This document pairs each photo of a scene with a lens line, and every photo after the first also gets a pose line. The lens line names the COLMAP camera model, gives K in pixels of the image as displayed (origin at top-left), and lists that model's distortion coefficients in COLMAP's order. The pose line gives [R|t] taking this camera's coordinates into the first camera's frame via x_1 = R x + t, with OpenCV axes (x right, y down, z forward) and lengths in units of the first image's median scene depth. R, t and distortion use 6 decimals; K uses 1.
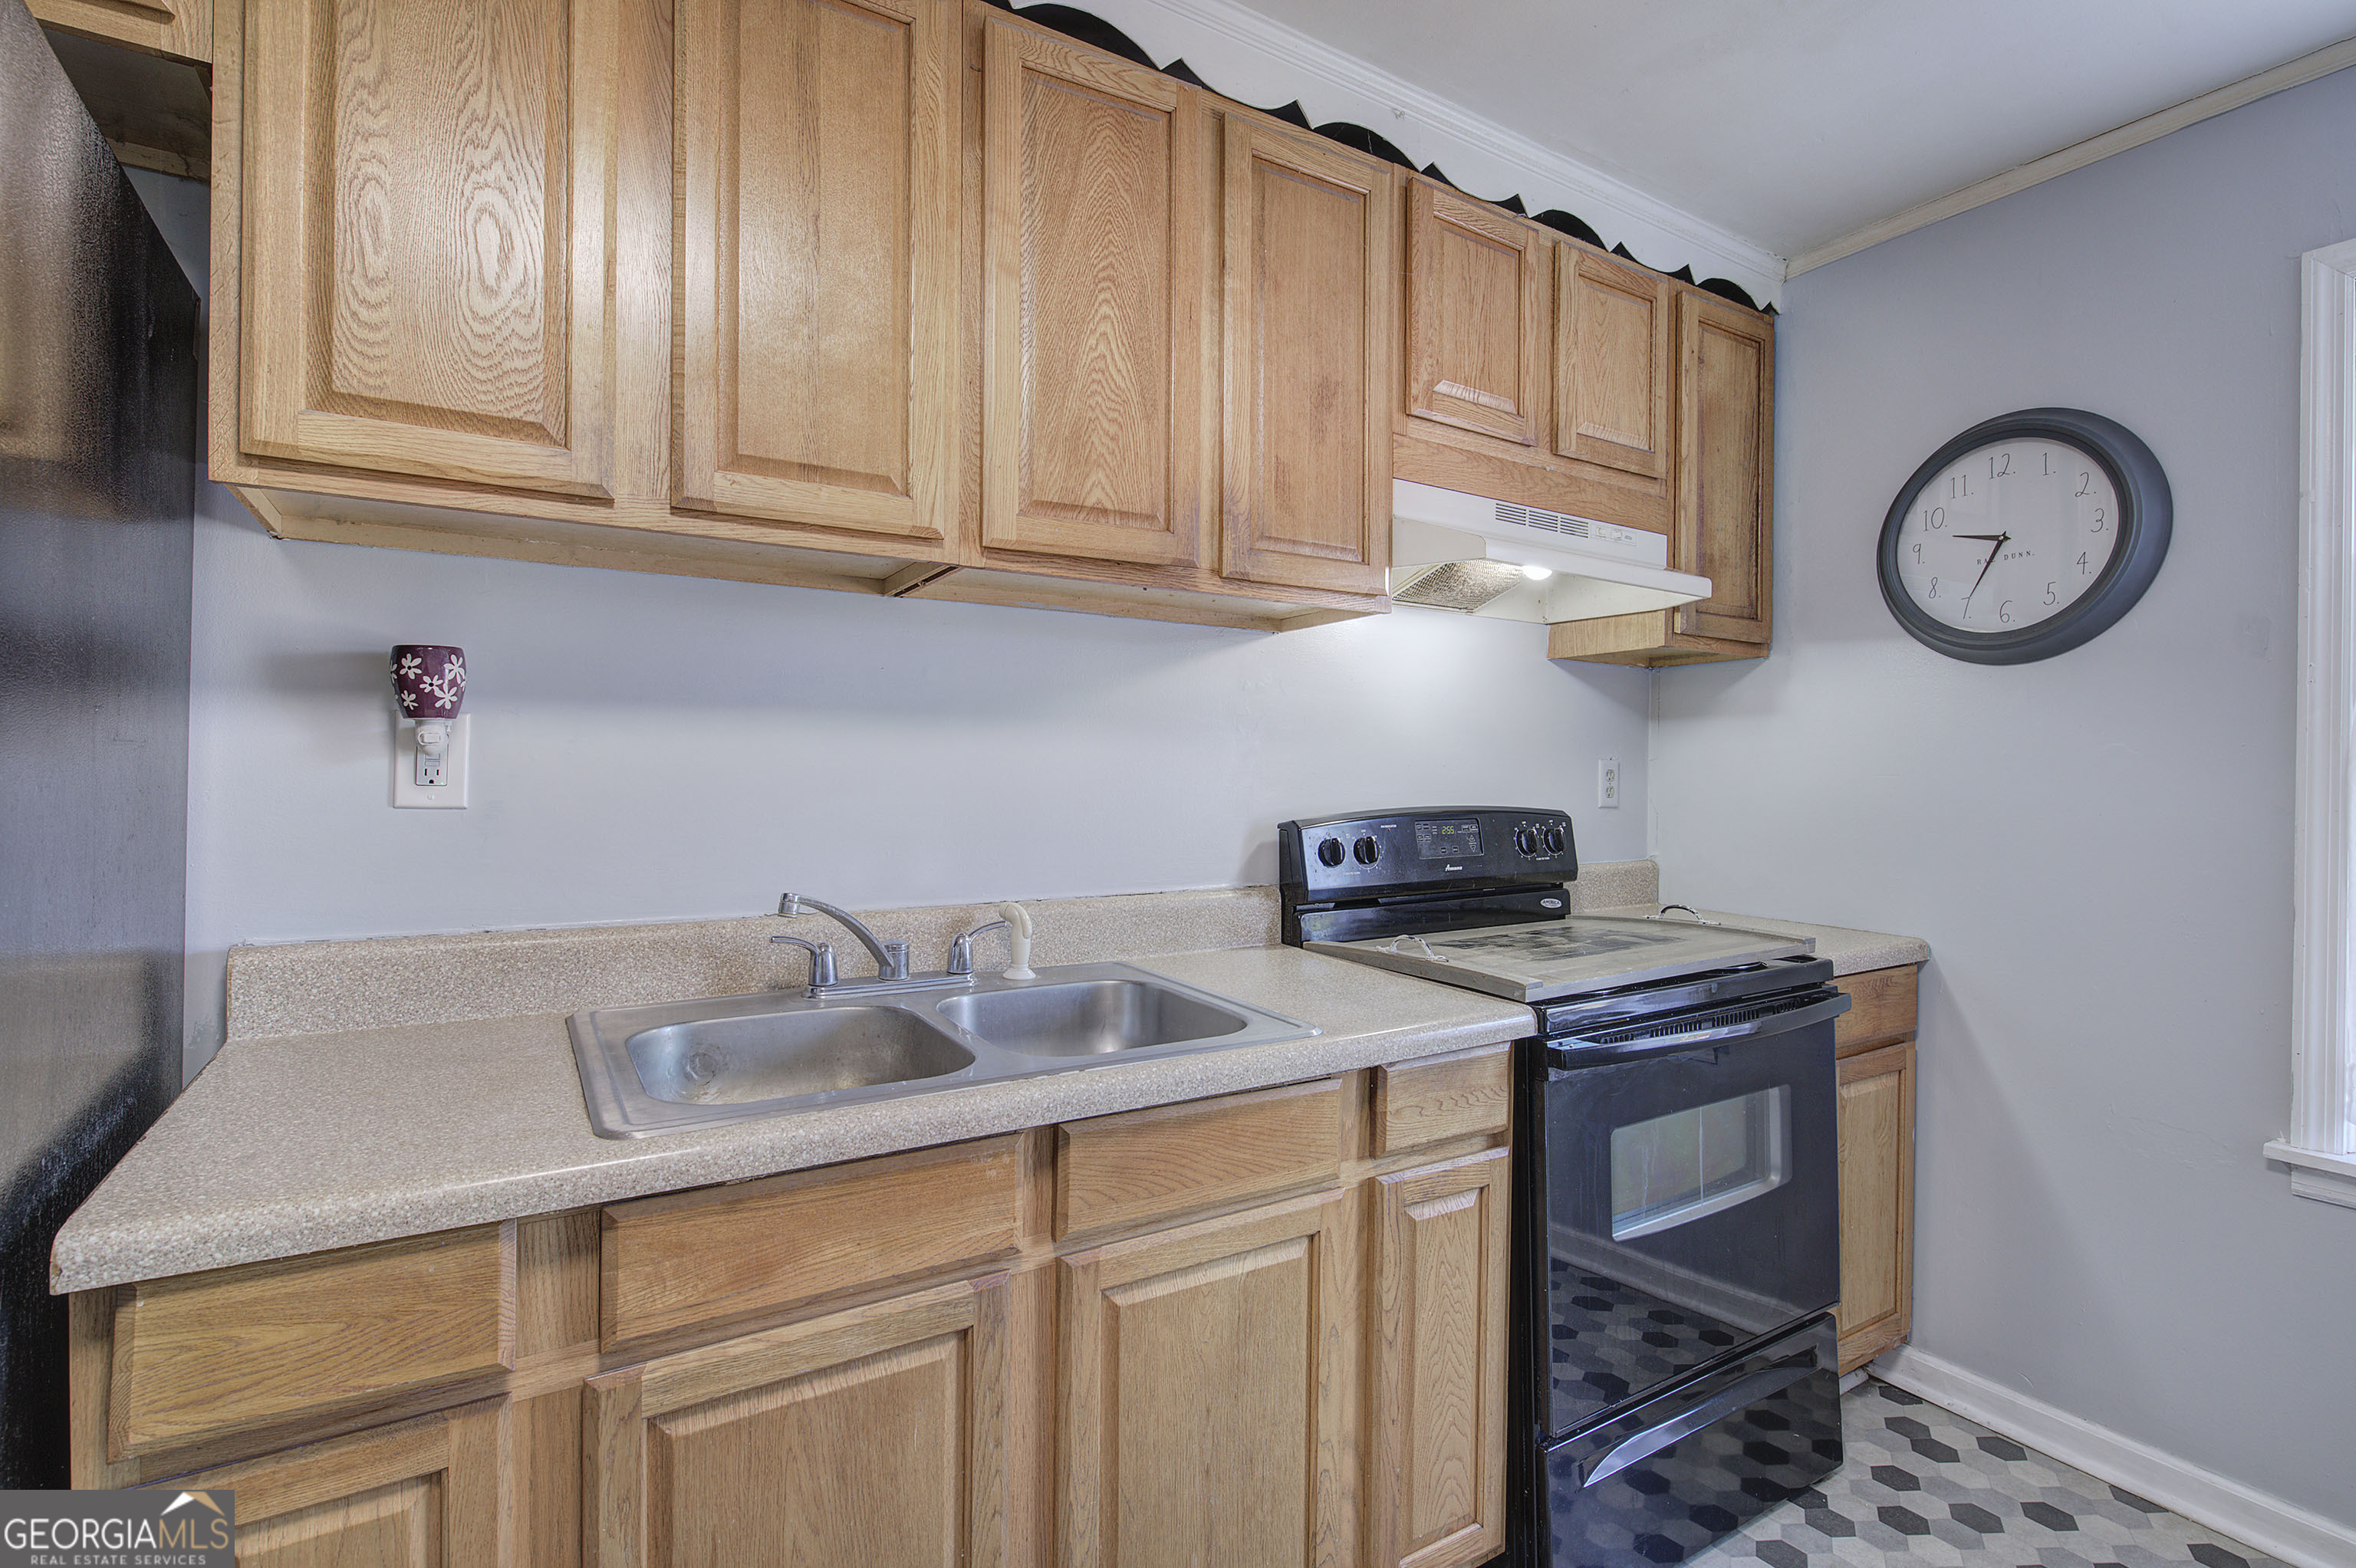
lens RADIAL K [[1166.7, 0, 1170.5], [0, 1166.7, 778.1], [0, 0, 1]] dist [0.004158, 0.000231]
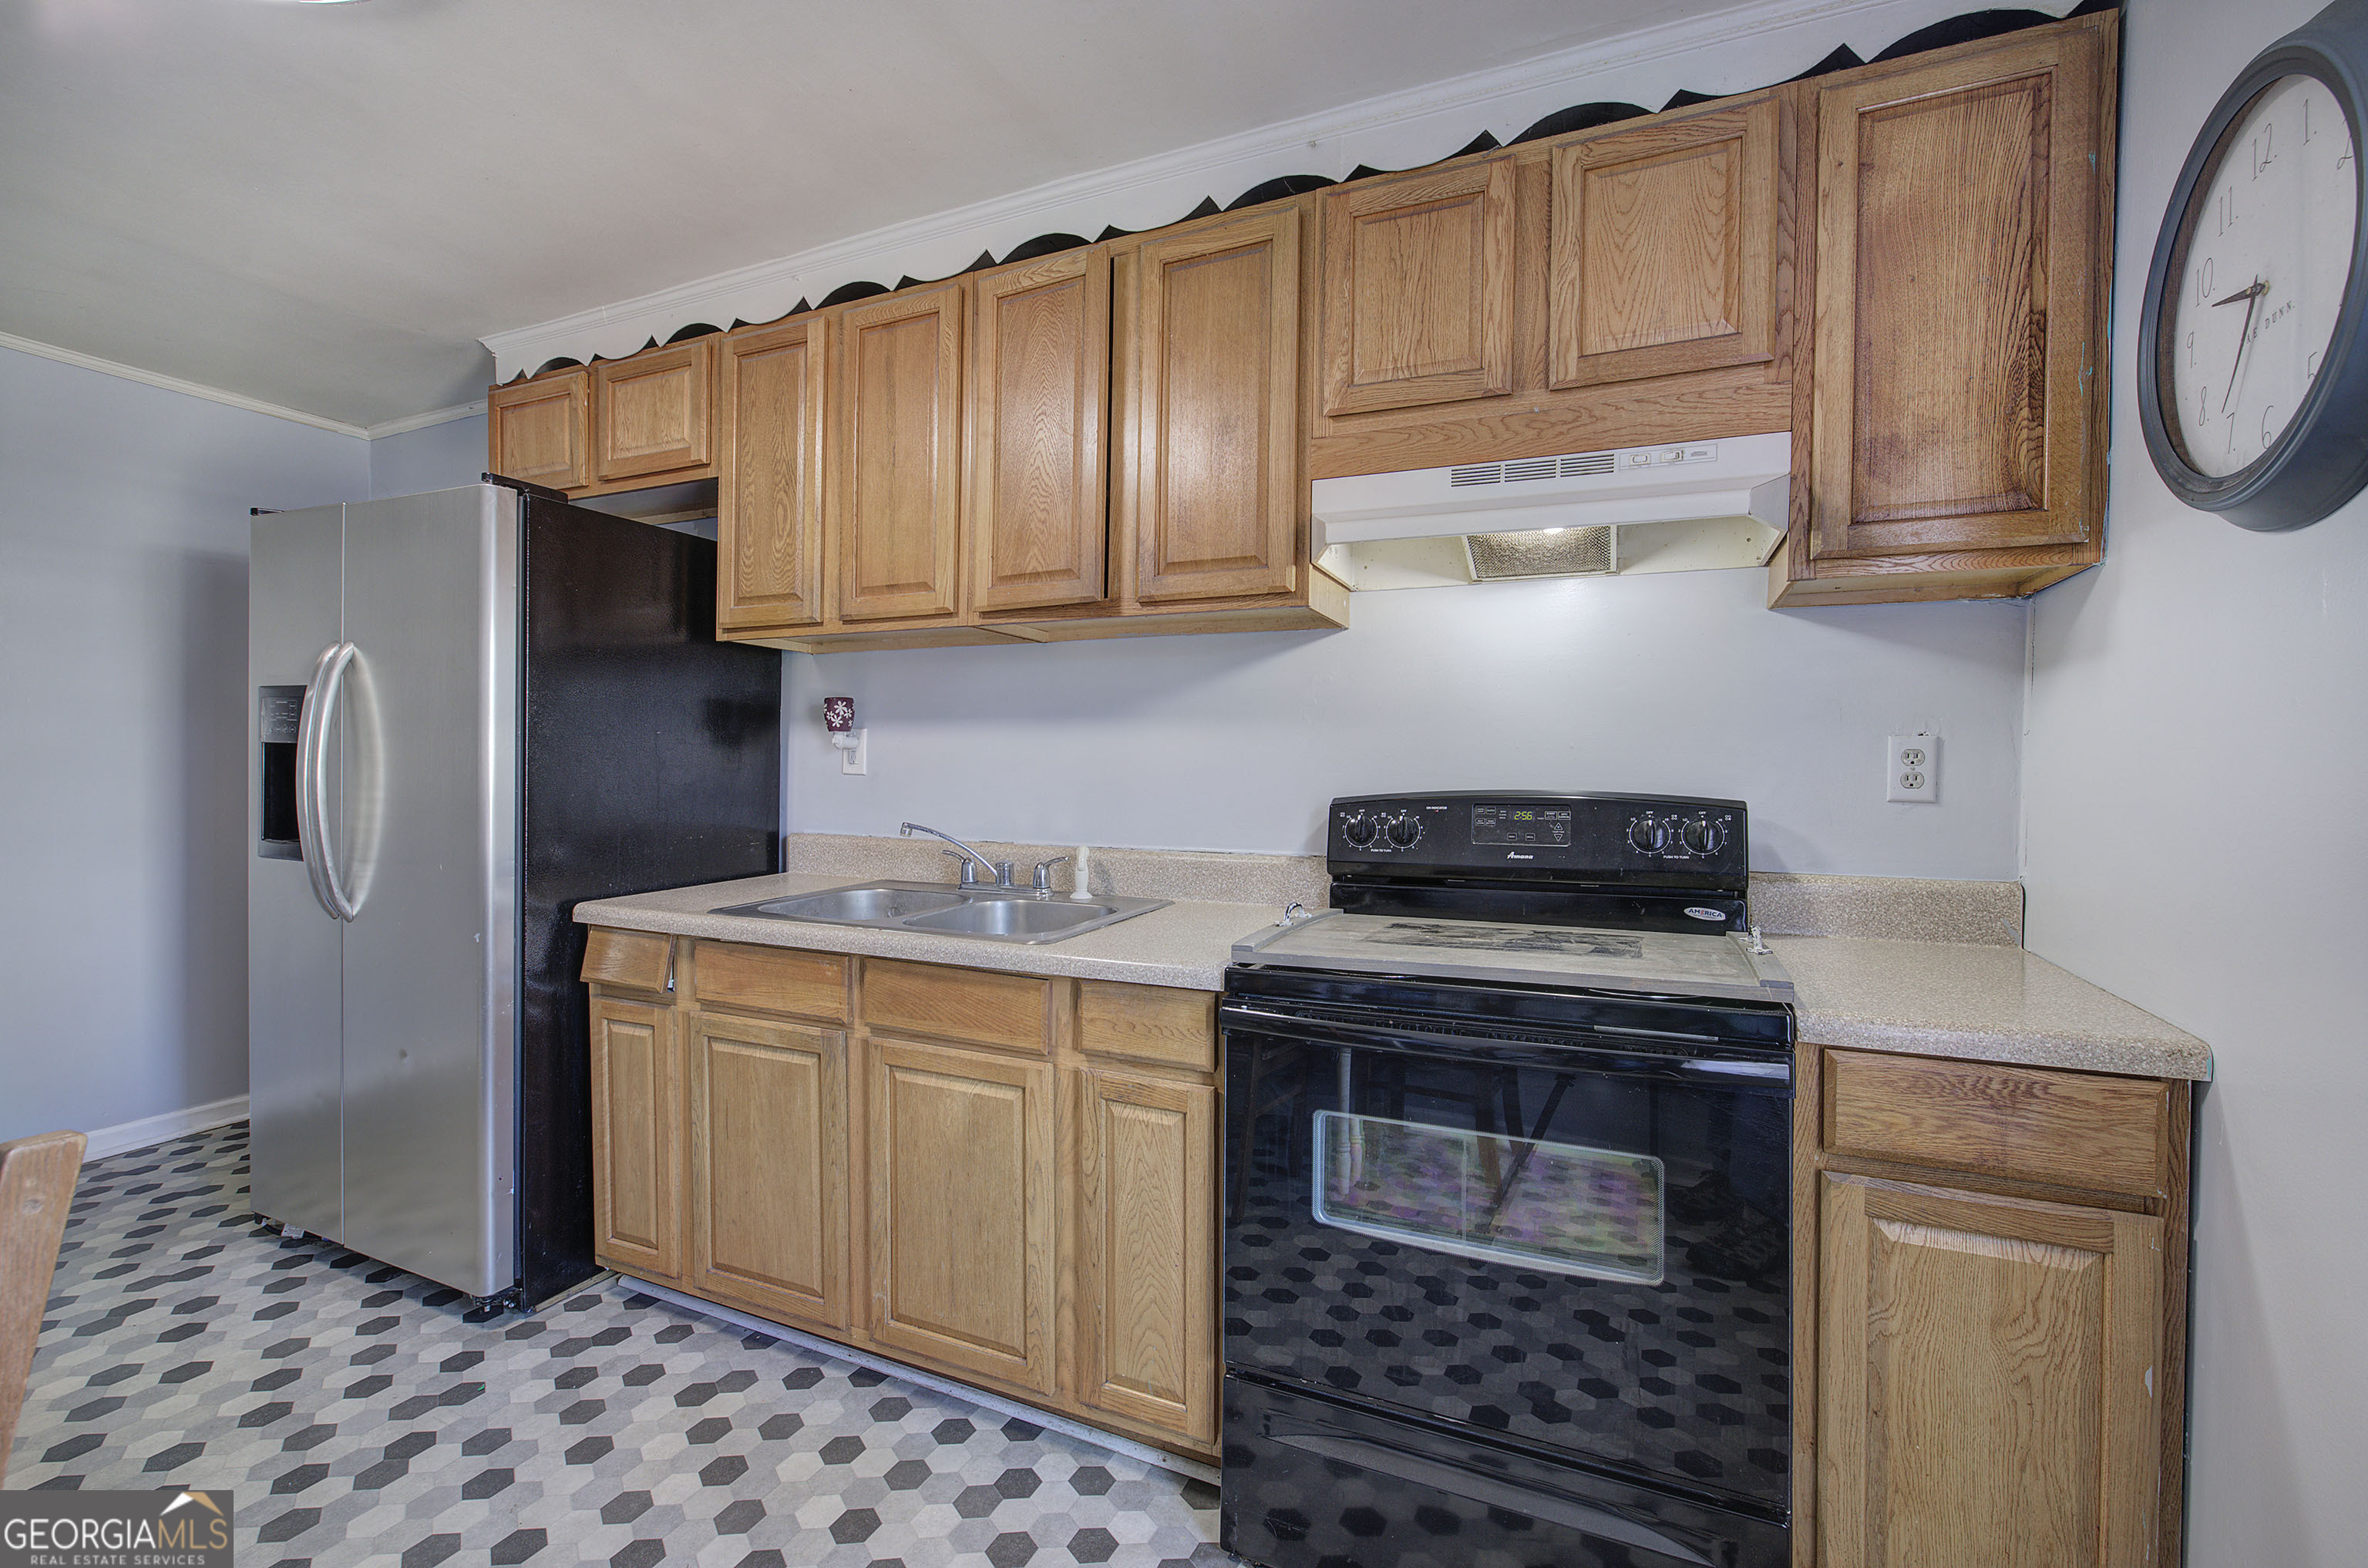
lens RADIAL K [[1042.6, 0, 1184.0], [0, 1042.6, 784.0], [0, 0, 1]] dist [-0.004600, -0.000043]
pose [[0.525506, 0.009966, -0.850731, 1.009889], [-0.008880, 0.999941, 0.006228, 0.020515], [0.850743, 0.004282, 0.525564, 0.415121]]
